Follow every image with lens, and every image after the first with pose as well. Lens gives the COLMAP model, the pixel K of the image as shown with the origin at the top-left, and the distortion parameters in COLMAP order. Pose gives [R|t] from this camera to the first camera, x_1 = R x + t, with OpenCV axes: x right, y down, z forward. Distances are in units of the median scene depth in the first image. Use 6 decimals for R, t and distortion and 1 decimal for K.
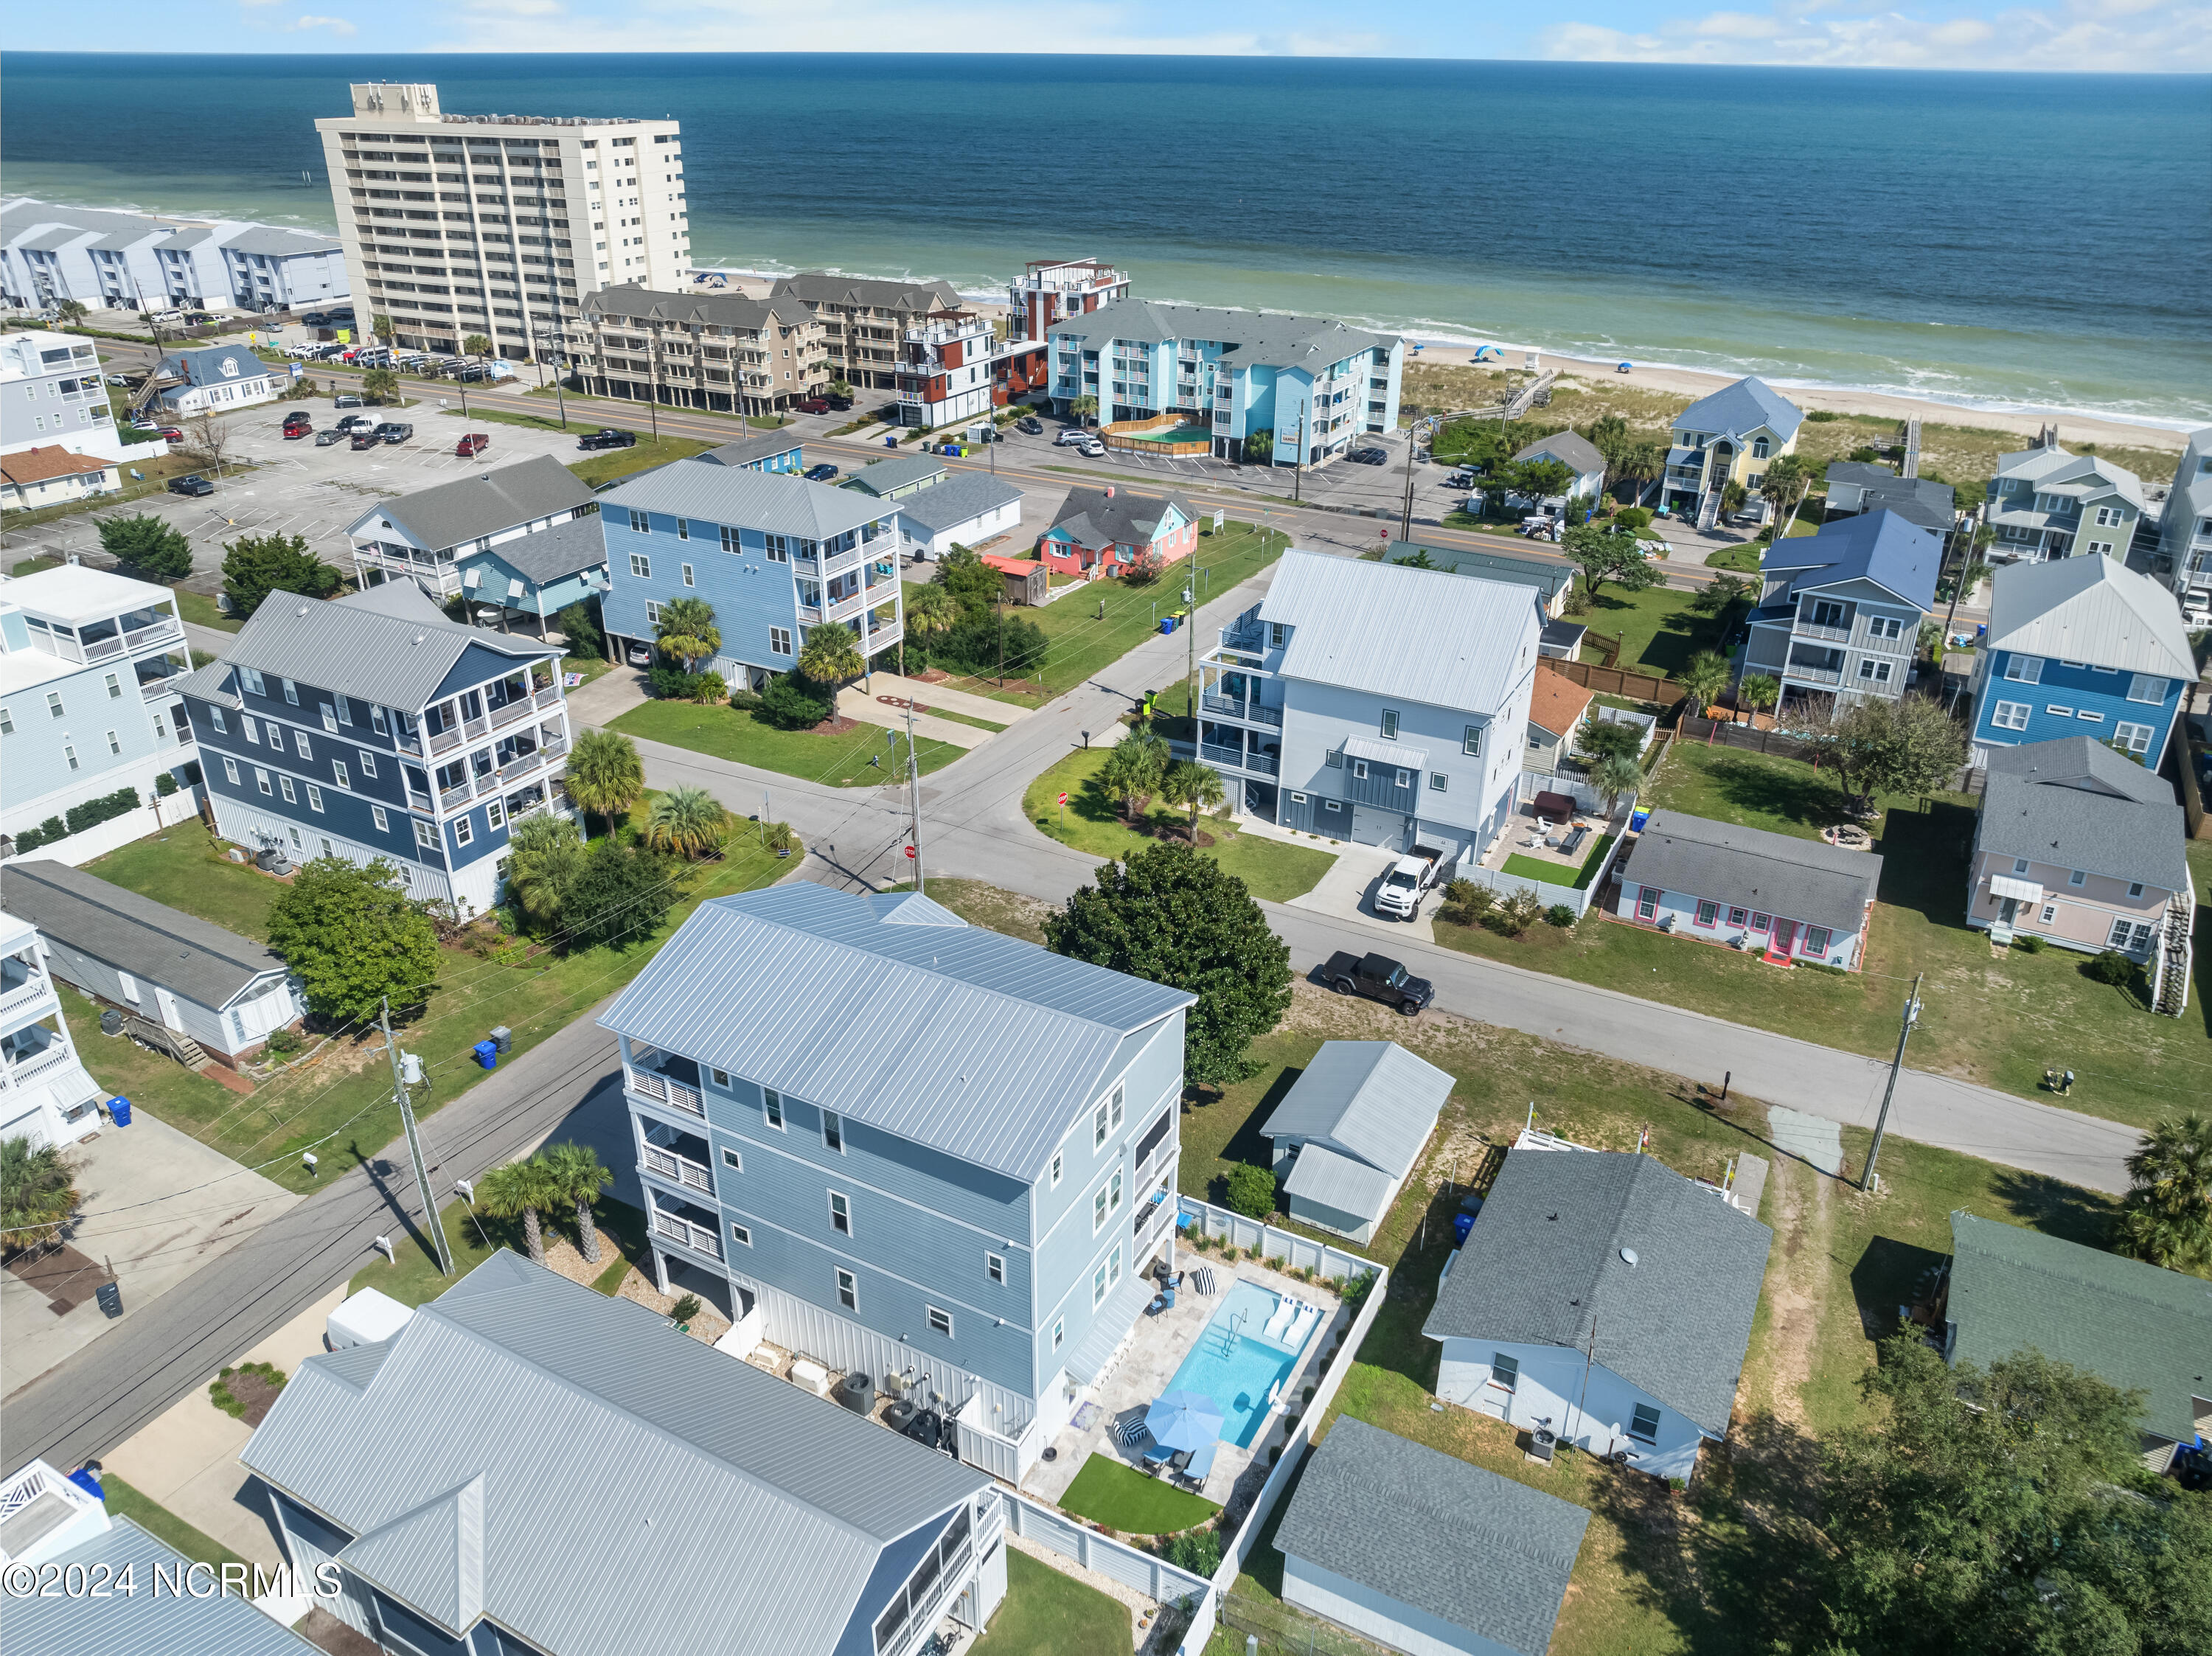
lens RADIAL K [[1557.6, 0, 1106.0], [0, 1557.6, 828.0], [0, 0, 1]] dist [-0.041583, -0.000304]
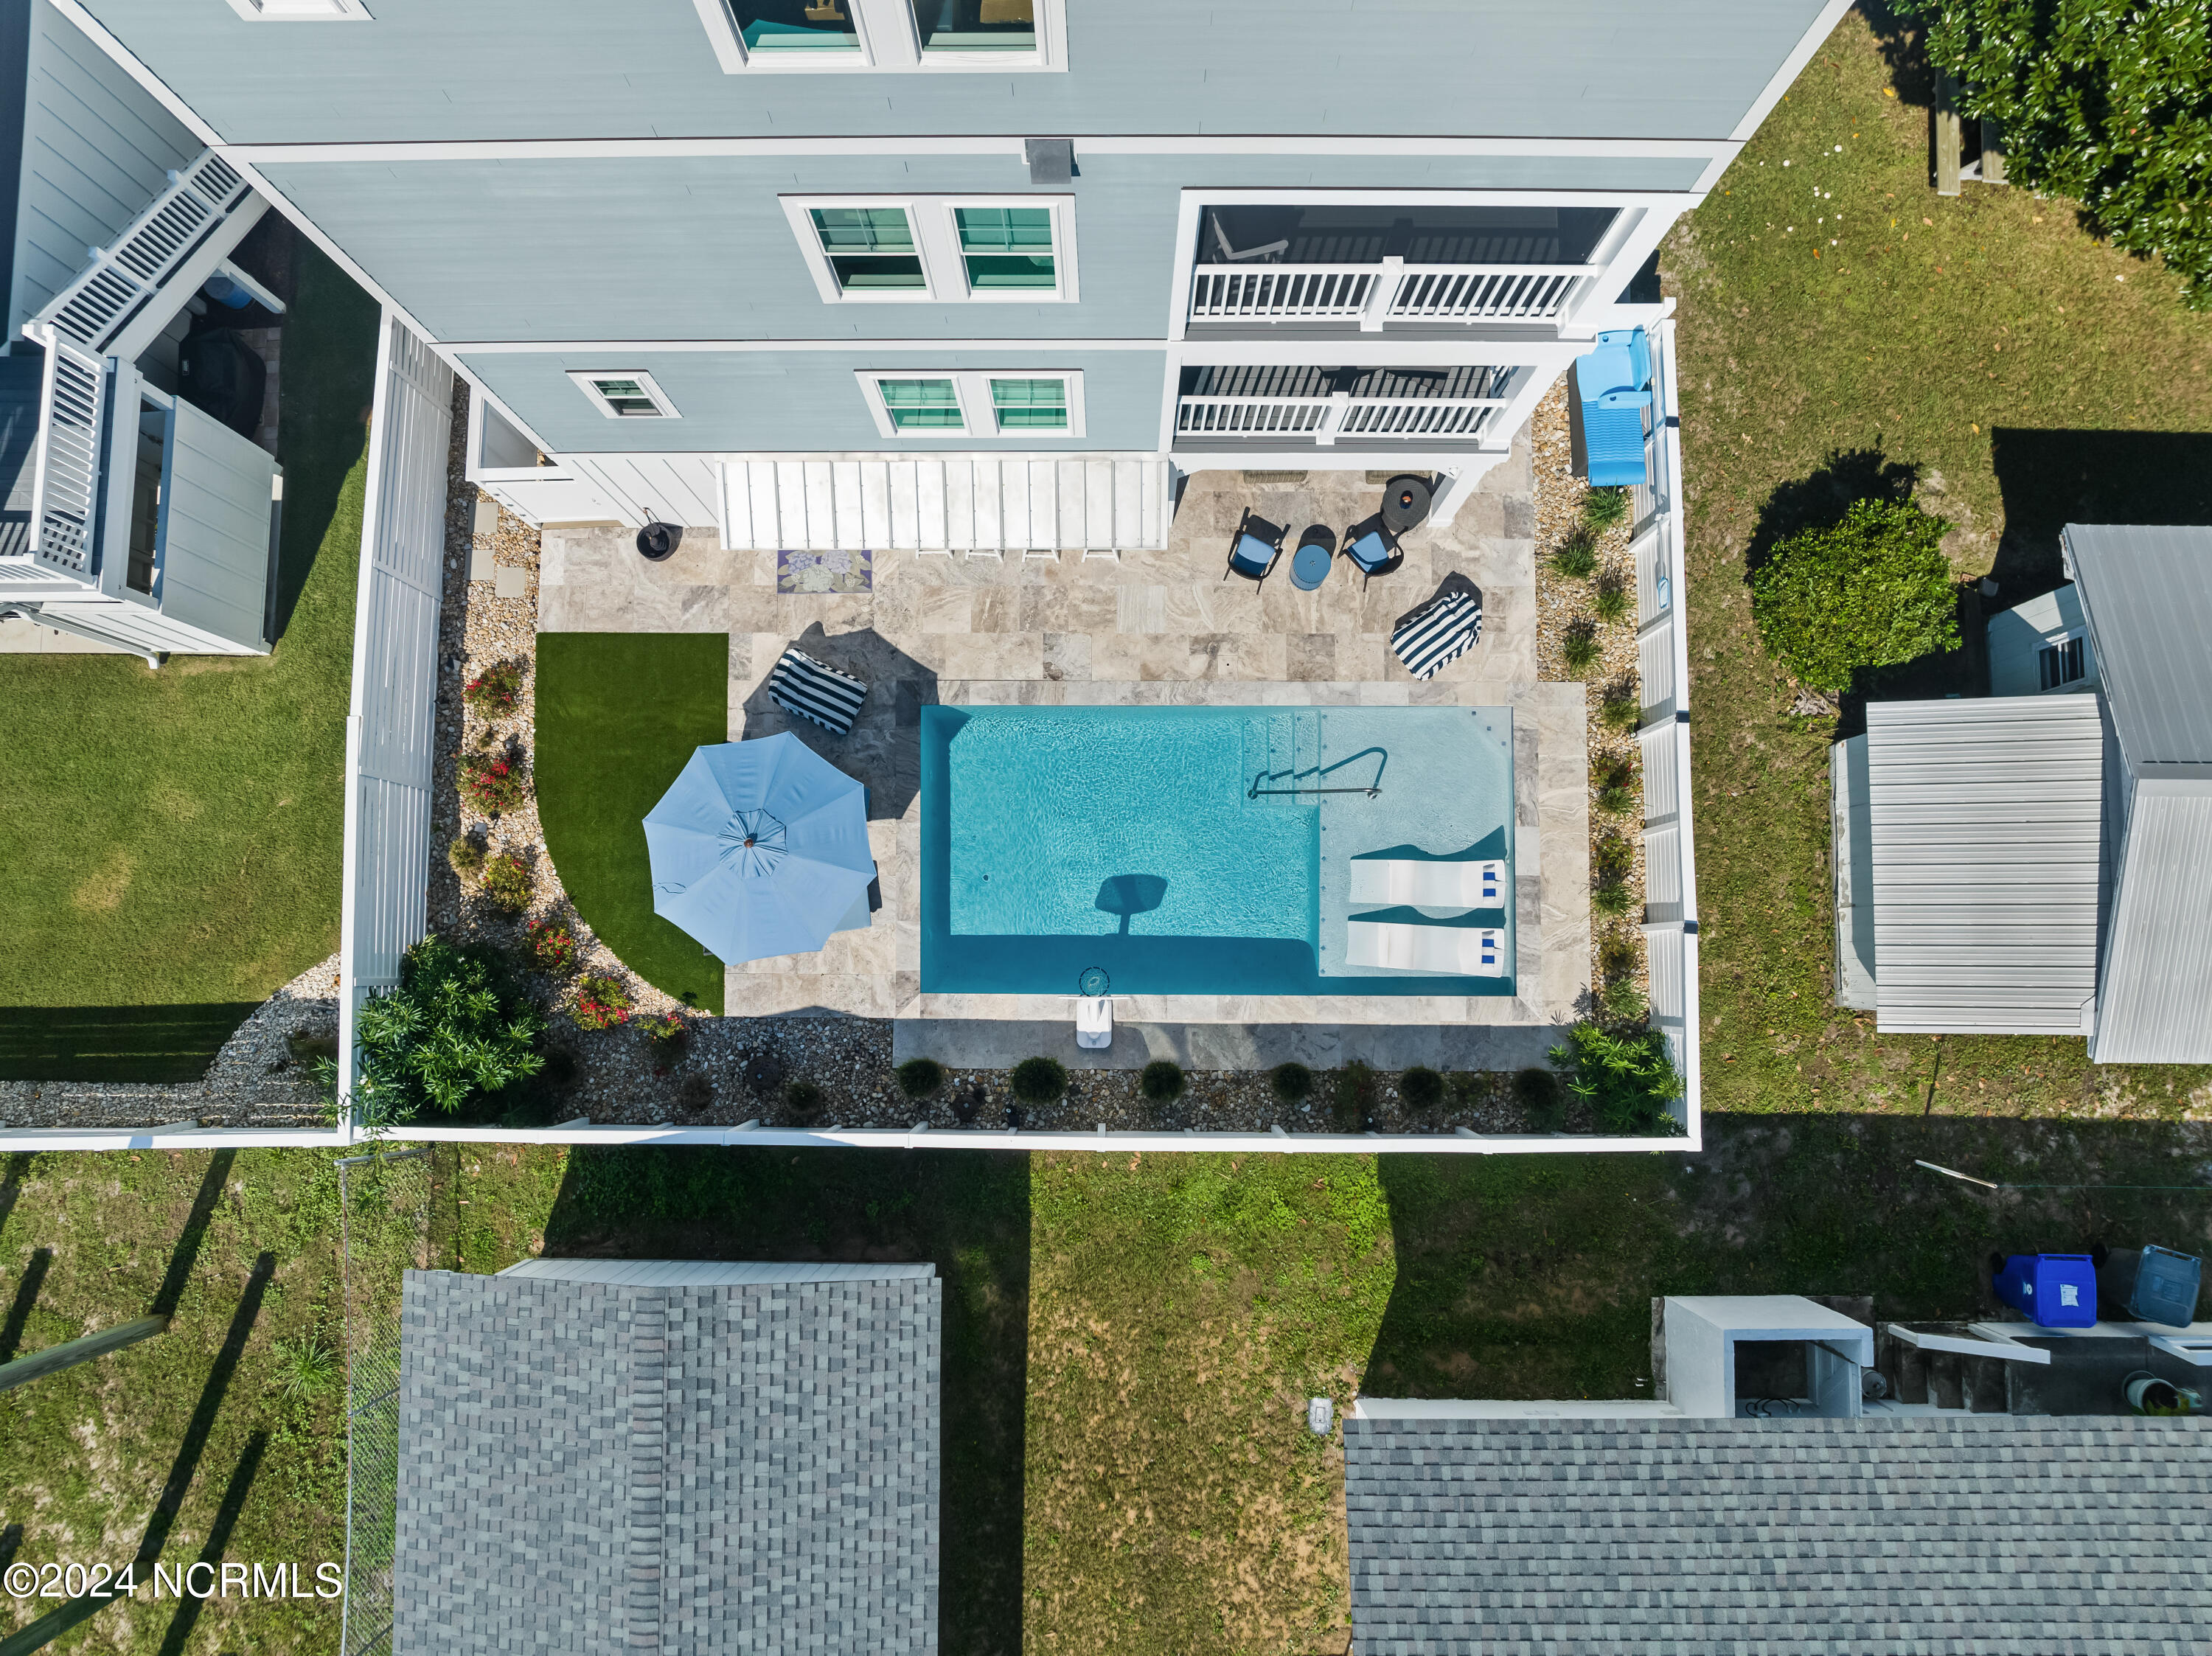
lens RADIAL K [[1573.7, 0, 1103.2], [0, 1573.7, 812.4], [0, 0, 1]] dist [-0.029562, -0.004668]
pose [[0.469661, 0.877083, -0.100719, 0.042827], [-0.389866, 0.308407, 0.867692, 0.018969], [0.792100, -0.368255, 0.486792, 0.334383]]
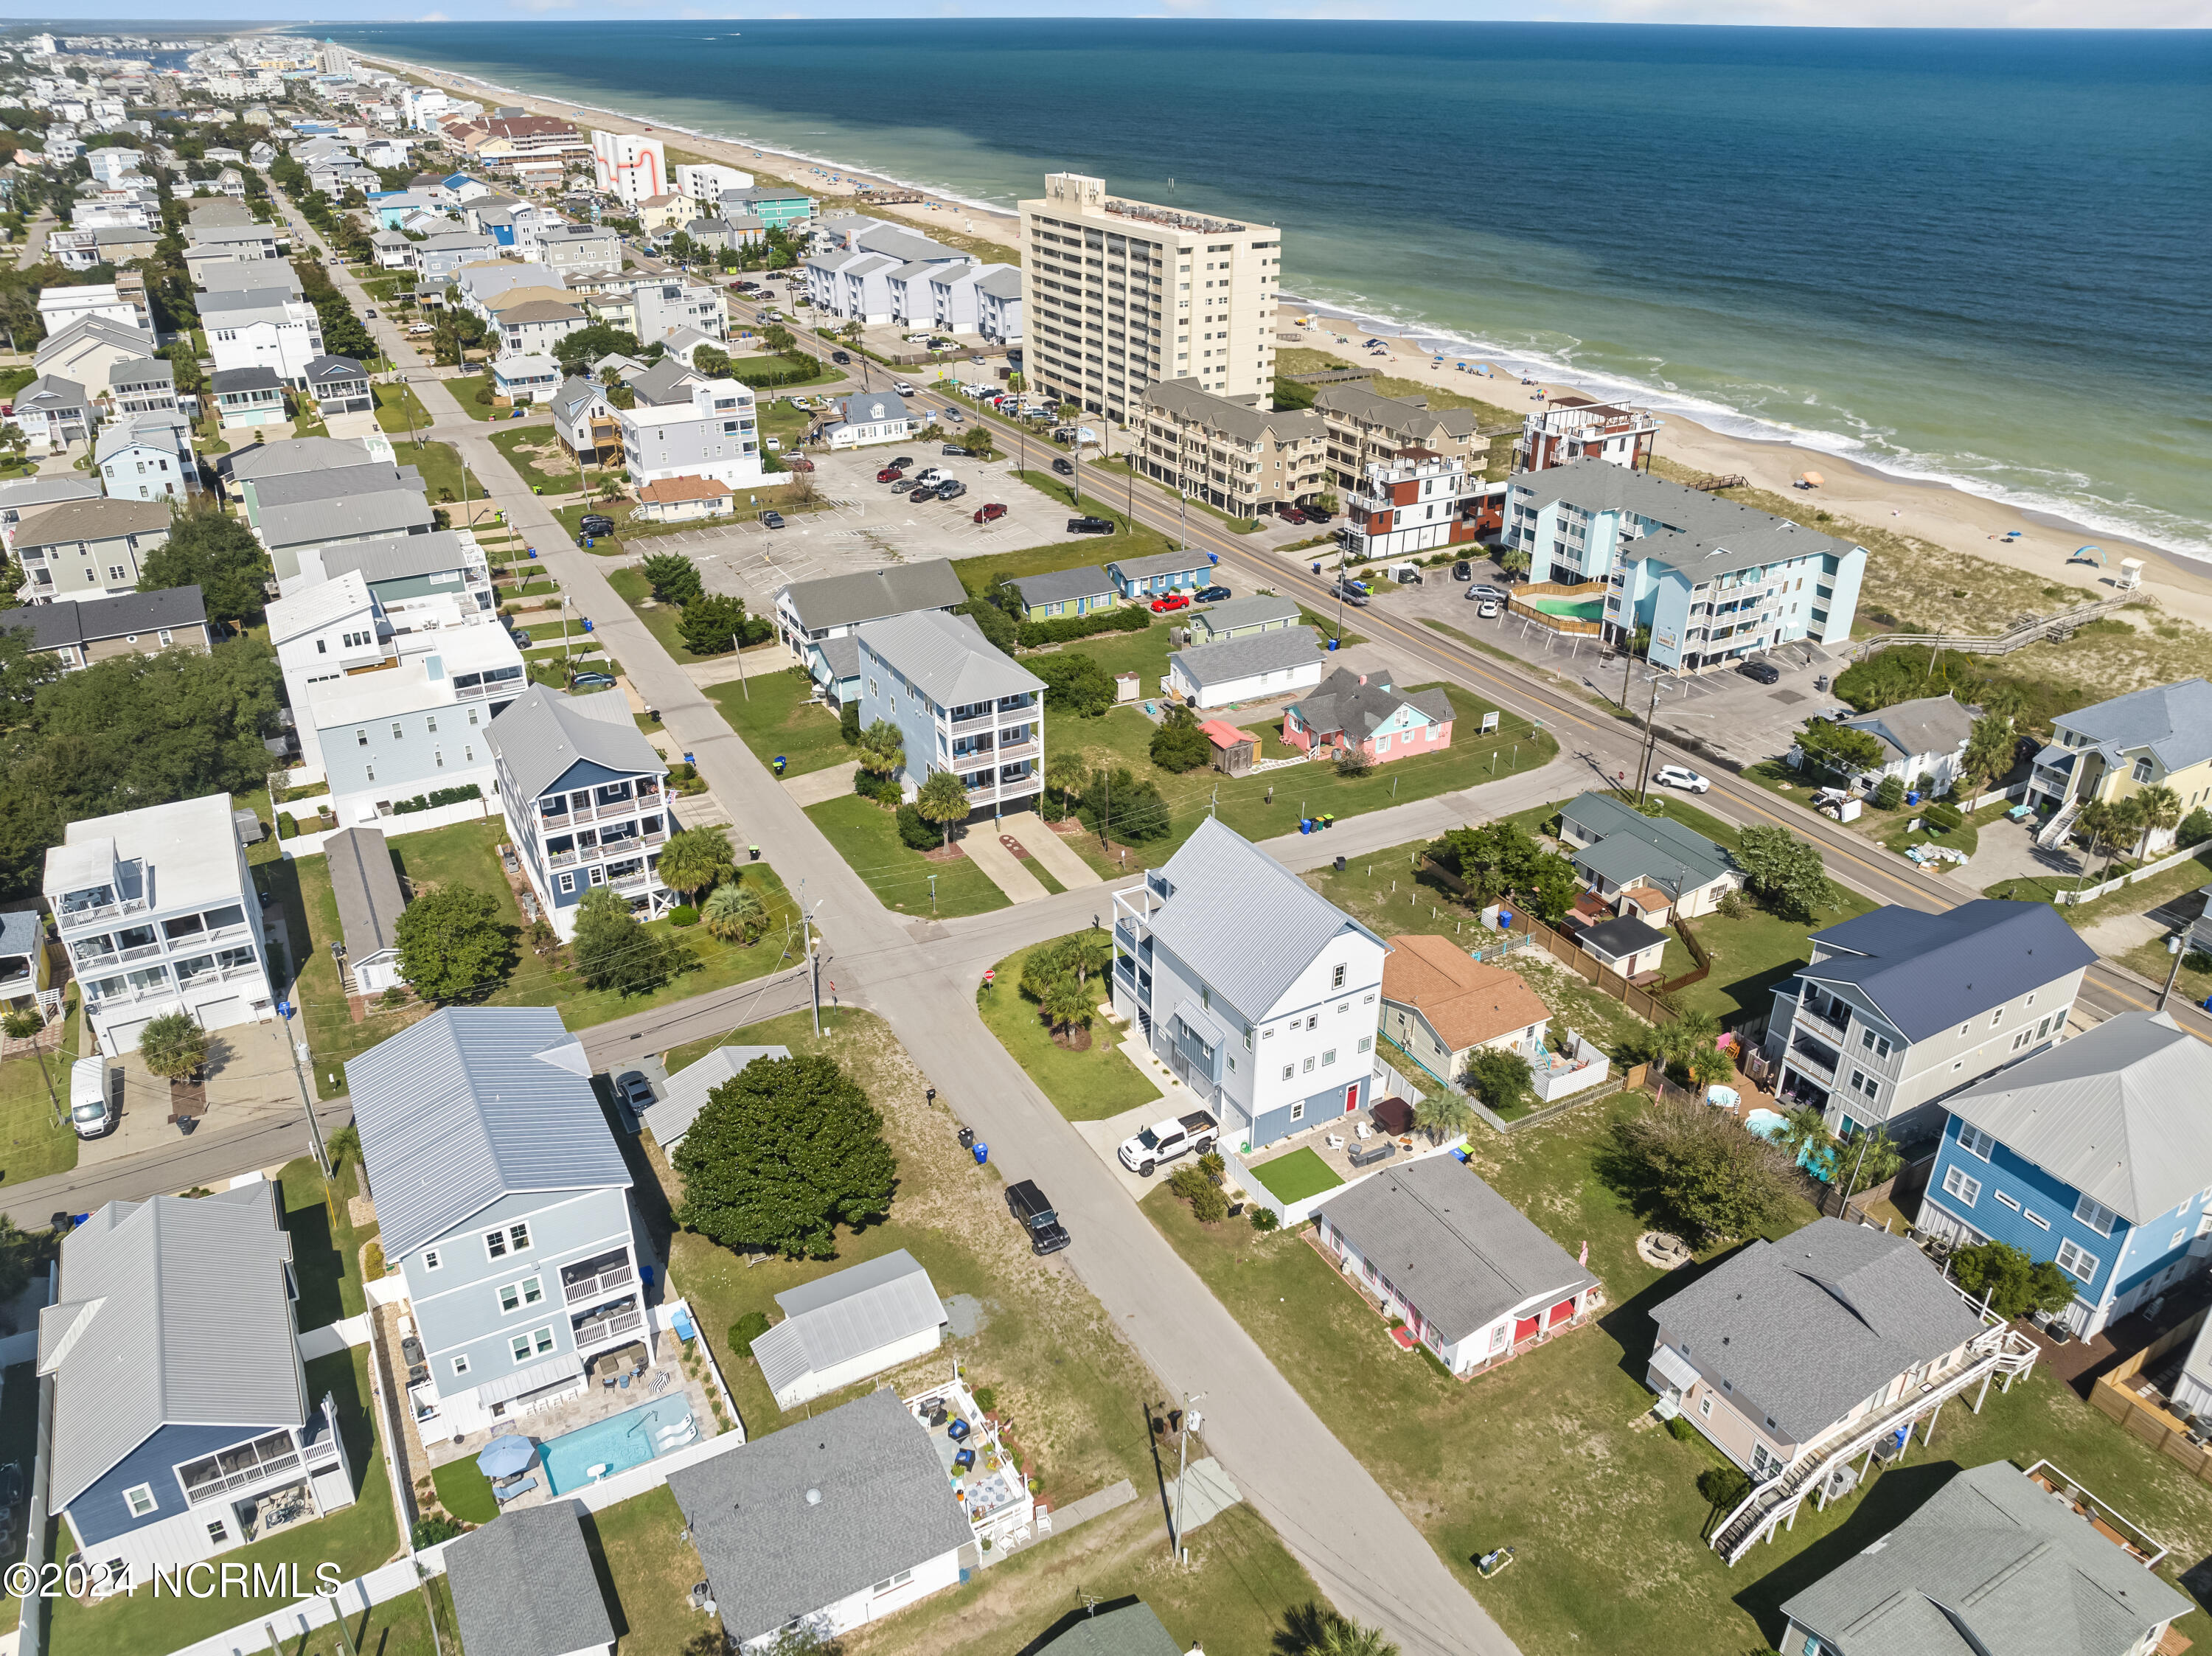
lens RADIAL K [[1573.5, 0, 1100.9], [0, 1573.5, 830.2], [0, 0, 1]] dist [-0.037326, -0.004012]
pose [[0.842647, 0.244027, -0.479997, 0.405073], [-0.237590, 0.968446, 0.075256, -0.161284], [0.483216, 0.050628, 0.874036, -0.014713]]
